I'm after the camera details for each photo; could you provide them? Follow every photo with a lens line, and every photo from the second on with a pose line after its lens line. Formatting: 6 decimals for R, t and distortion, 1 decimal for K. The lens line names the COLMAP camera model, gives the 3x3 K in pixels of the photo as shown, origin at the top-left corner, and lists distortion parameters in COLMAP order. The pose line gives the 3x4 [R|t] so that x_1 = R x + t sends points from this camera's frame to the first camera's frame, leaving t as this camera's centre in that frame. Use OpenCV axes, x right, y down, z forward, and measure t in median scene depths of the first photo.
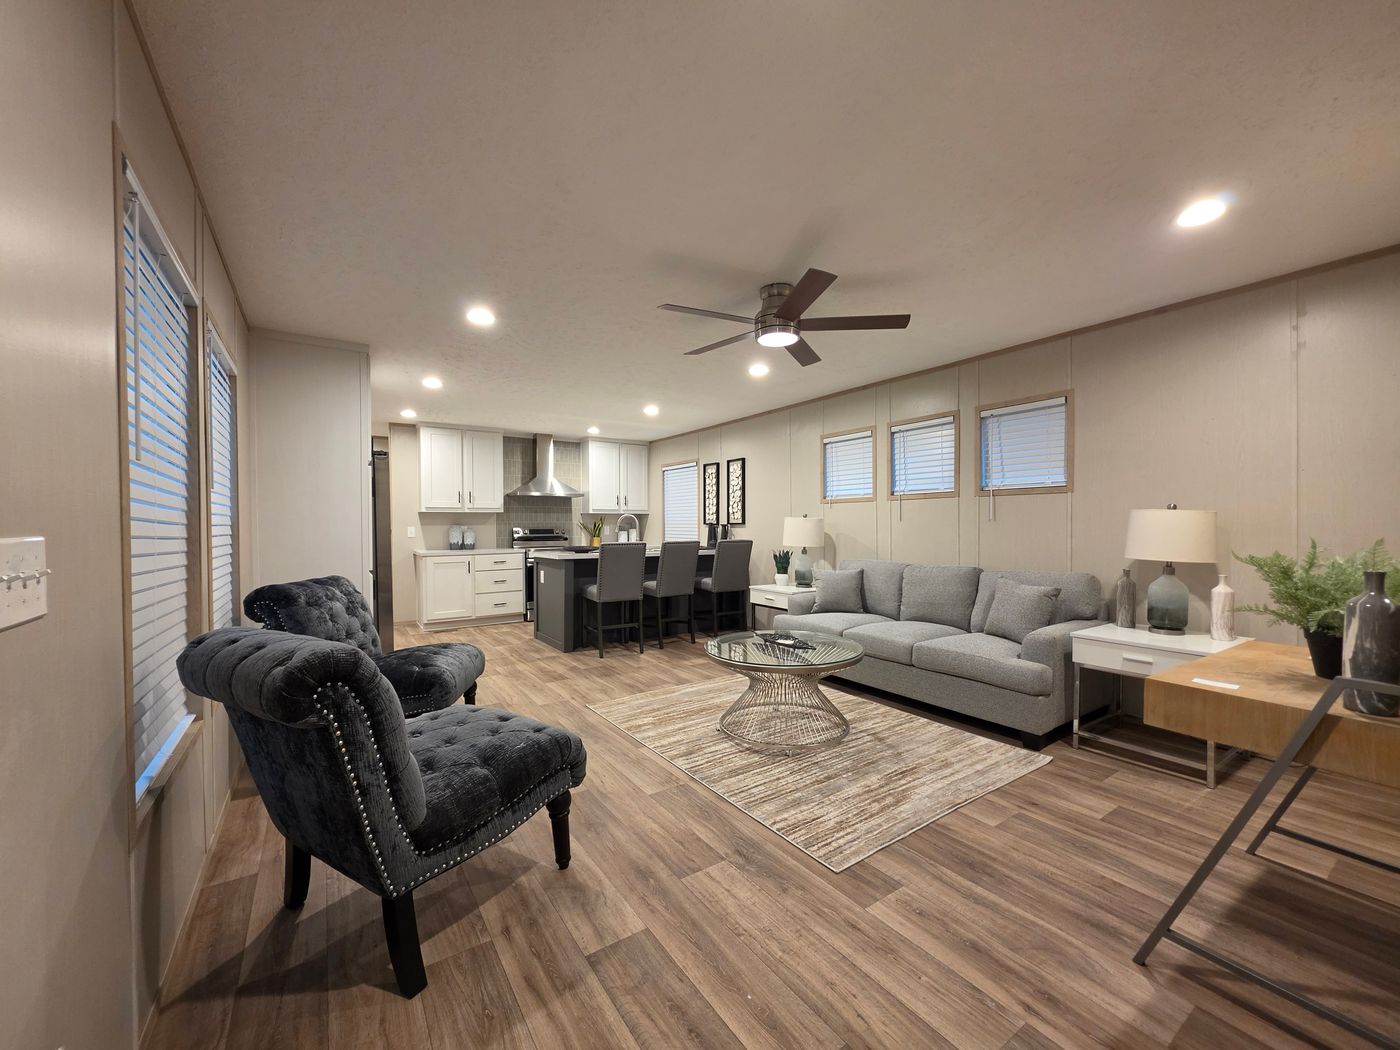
lens RADIAL K [[558.8, 0, 706.3], [0, 558.8, 530.4], [0, 0, 1]] dist [-0.006654, 0.001213]
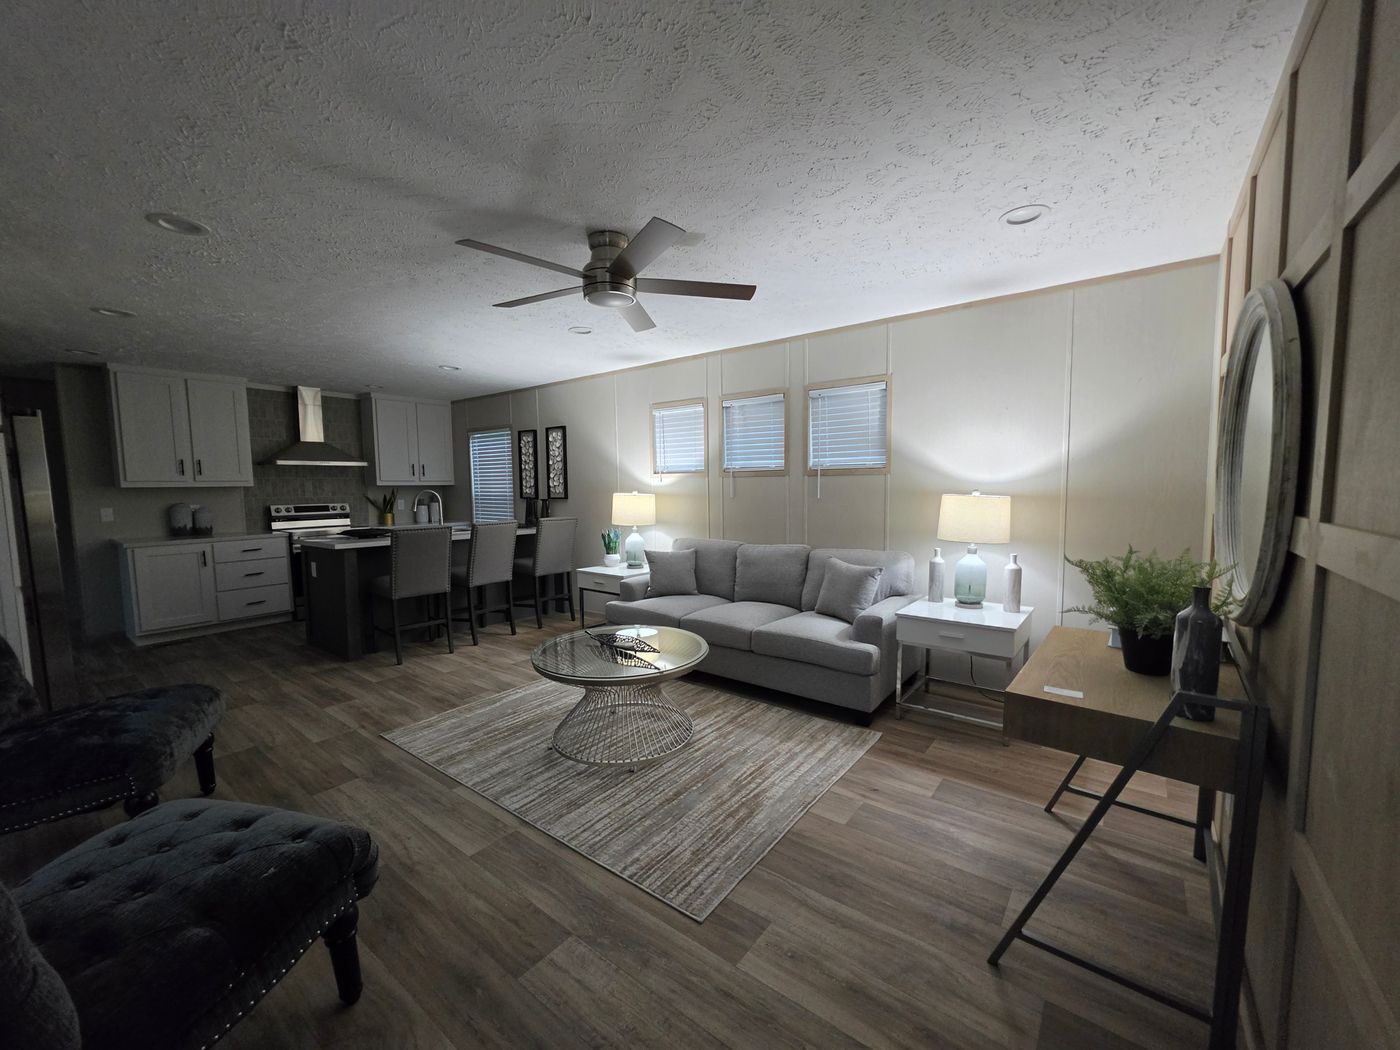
lens RADIAL K [[558.8, 0, 703.2], [0, 558.8, 533.1], [0, 0, 1]] dist [-0.006654, 0.001213]
pose [[0.950240, -0.033386, 0.309725, -0.014055], [0.009971, 0.996991, 0.076876, -0.060175], [-0.311360, -0.069962, 0.947713, 0.148601]]
